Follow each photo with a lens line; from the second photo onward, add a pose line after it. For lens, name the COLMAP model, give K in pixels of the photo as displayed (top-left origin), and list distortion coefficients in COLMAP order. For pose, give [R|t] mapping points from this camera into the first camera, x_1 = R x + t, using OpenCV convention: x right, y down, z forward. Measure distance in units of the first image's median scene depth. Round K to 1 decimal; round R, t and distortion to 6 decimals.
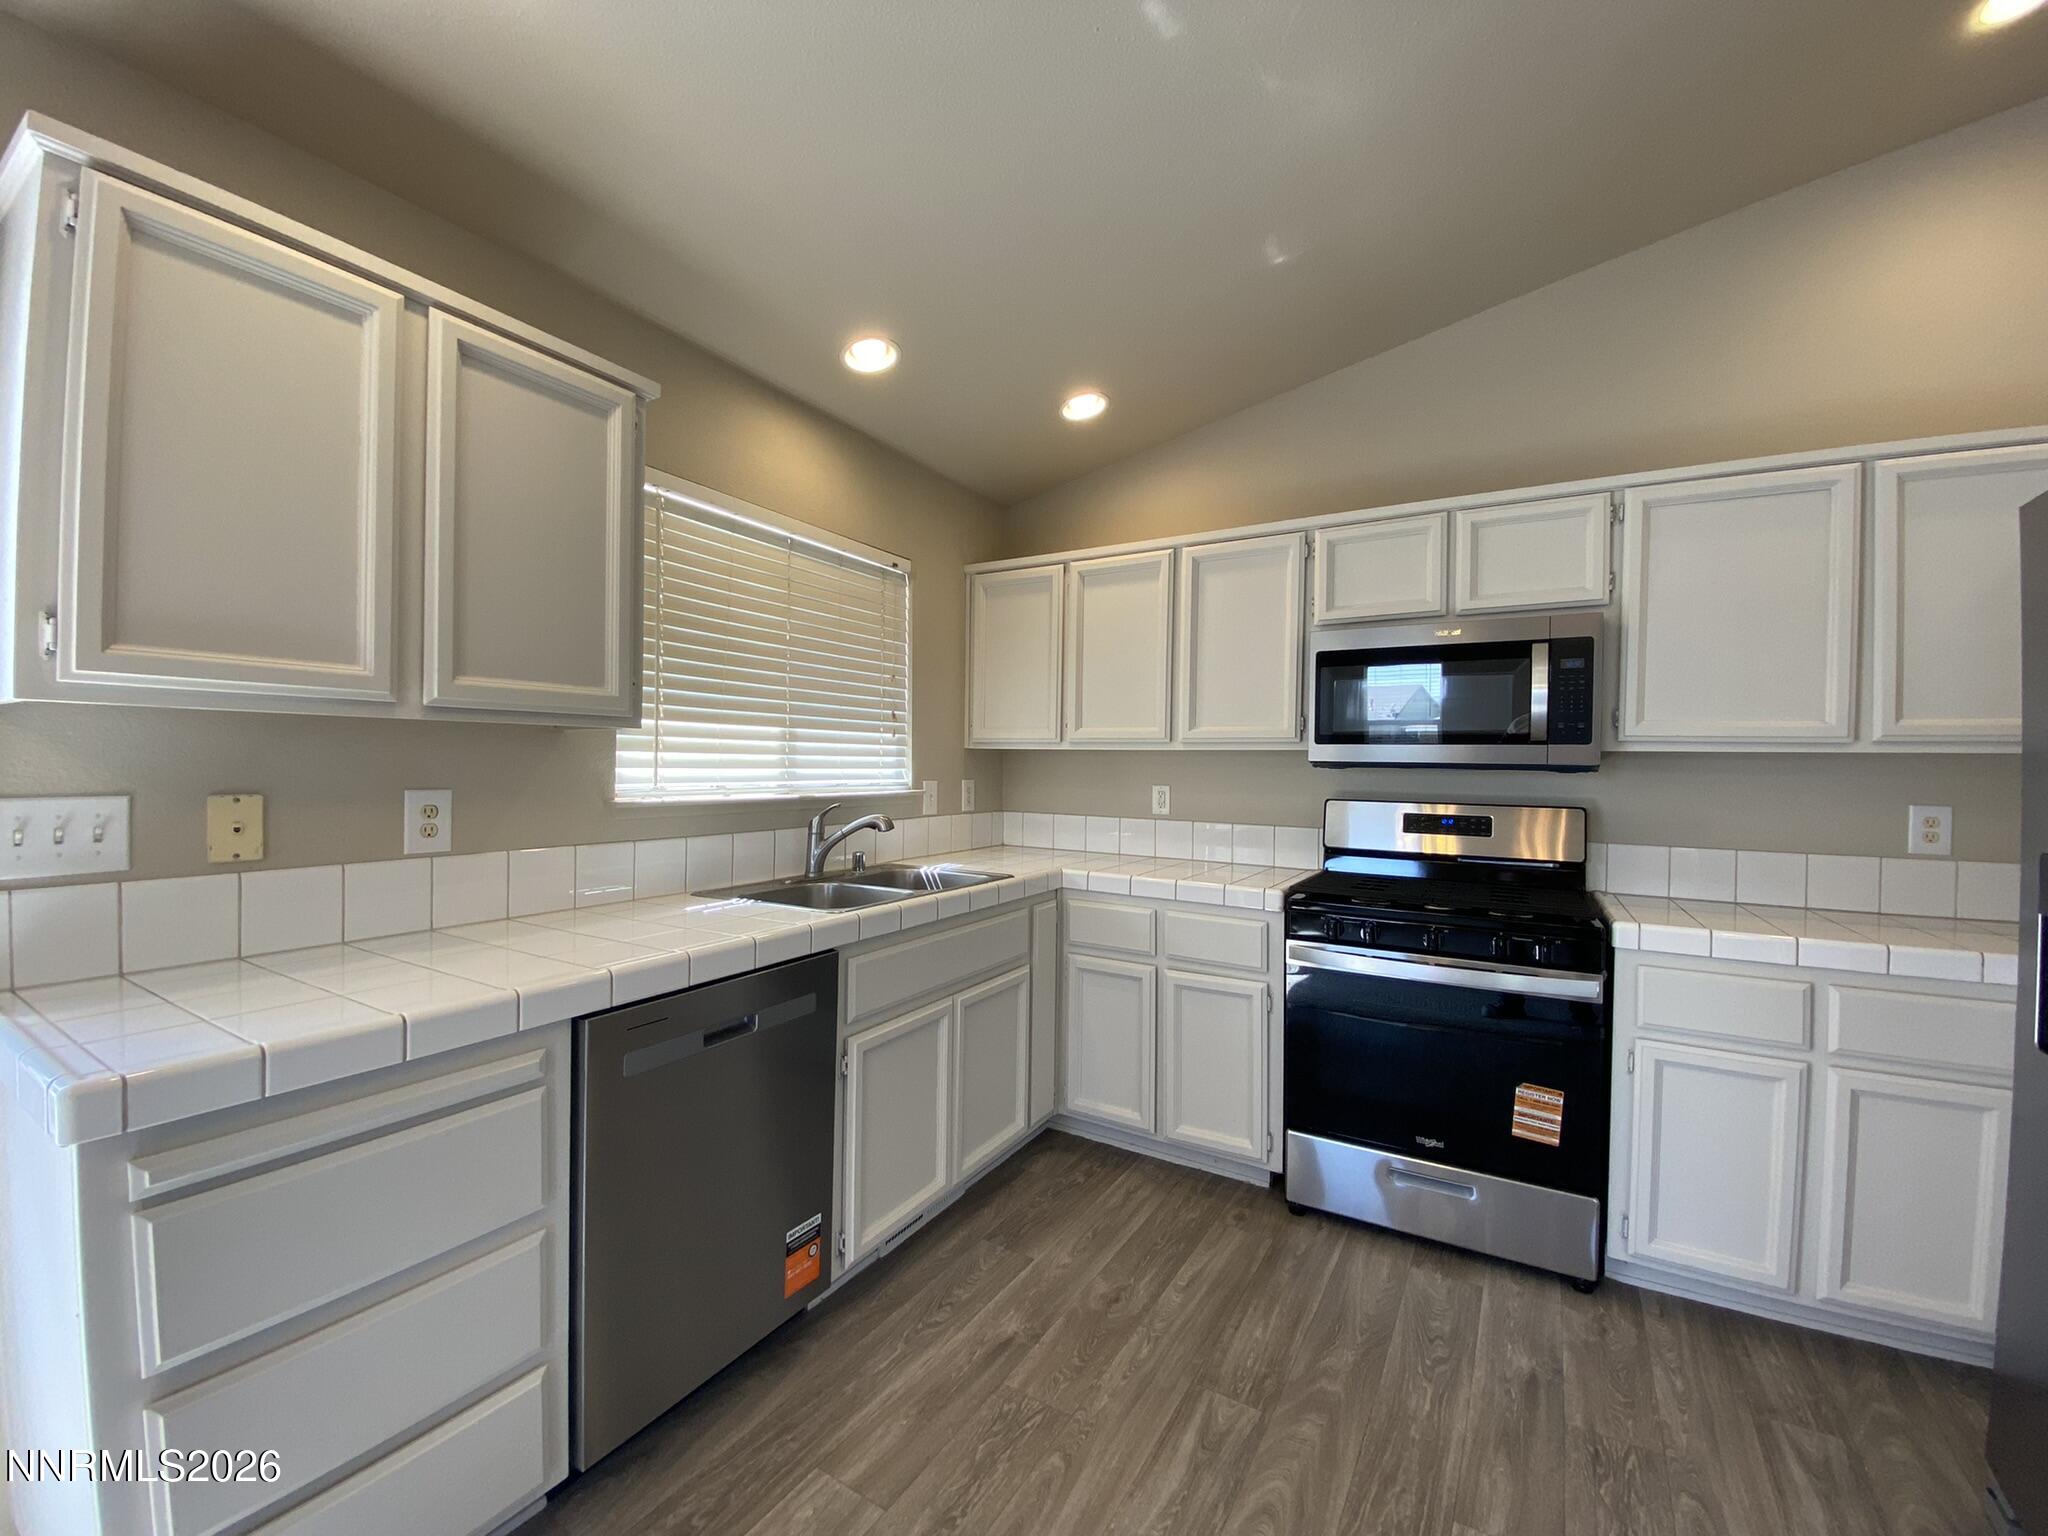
lens RADIAL K [[828.6, 0, 1008.0], [0, 828.6, 767.6], [0, 0, 1]] dist [0.008500, -0.014345]
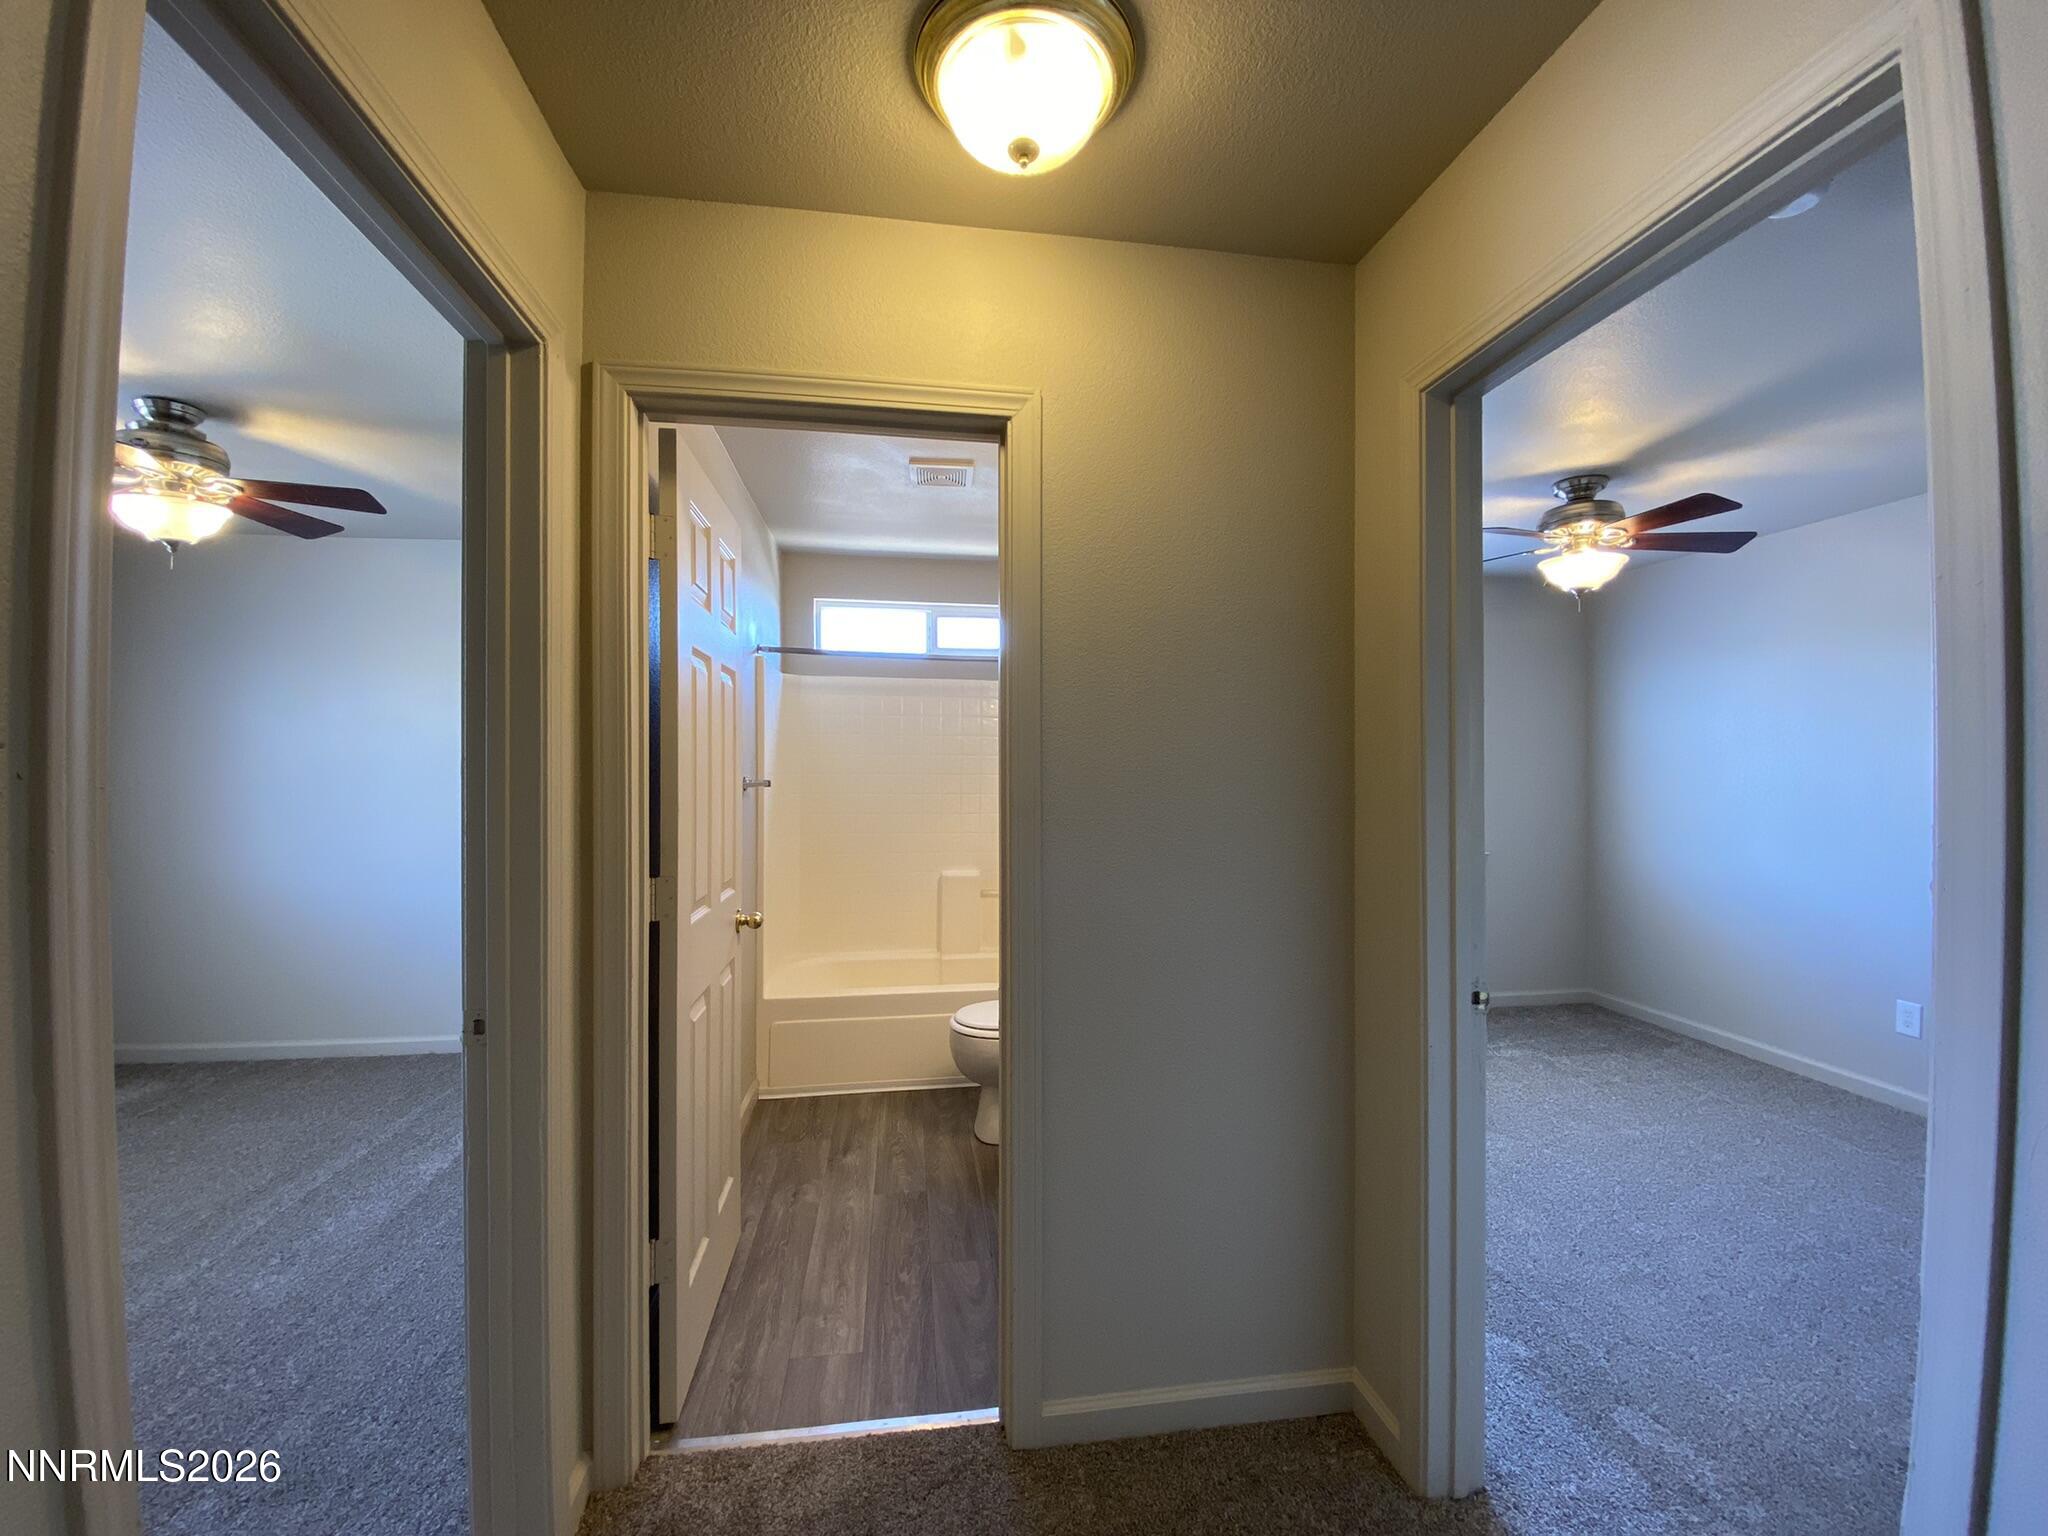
lens RADIAL K [[828.6, 0, 1024.5], [0, 828.6, 756.3], [0, 0, 1]] dist [0.008500, -0.014345]
pose [[-0.756680, -0.019516, -0.653494, 0.778133], [-0.015656, 0.999809, -0.011731, -0.025443], [0.653598, 0.001355, -0.756841, 1.371511]]
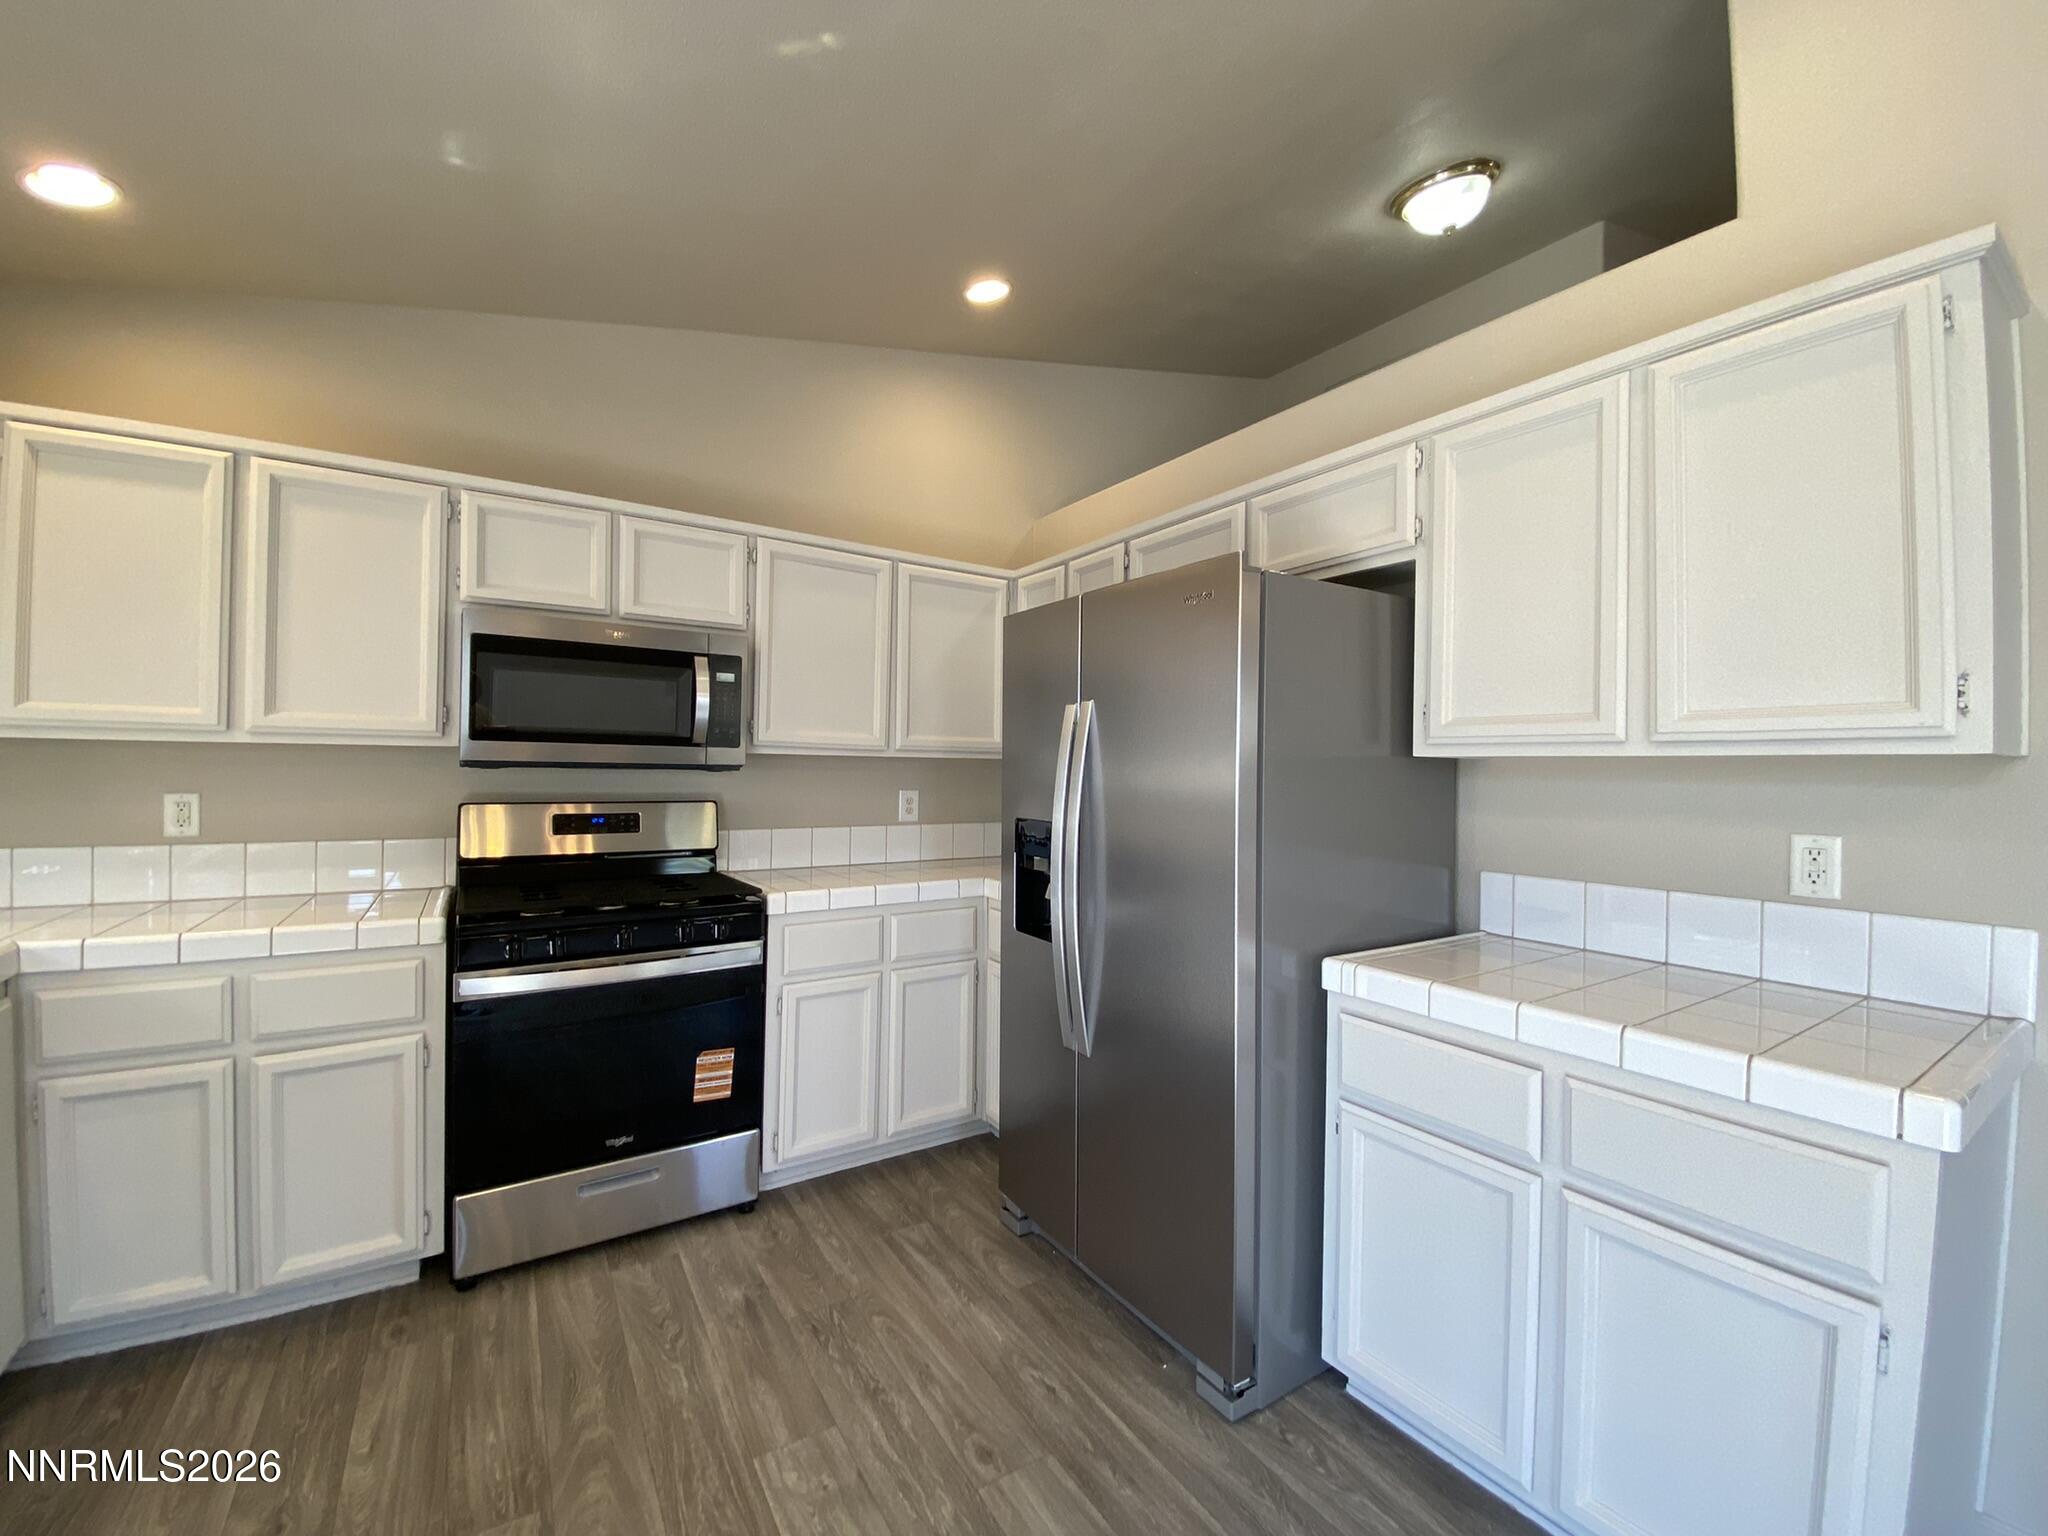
lens RADIAL K [[828.6, 0, 1019.5], [0, 828.6, 766.6], [0, 0, 1]] dist [0.008500, -0.014345]
pose [[0.431012, -0.001779, 0.902345, -0.184592], [-0.002363, 0.999992, 0.003100, -0.005121], [-0.902343, -0.003468, 0.431004, 0.130292]]
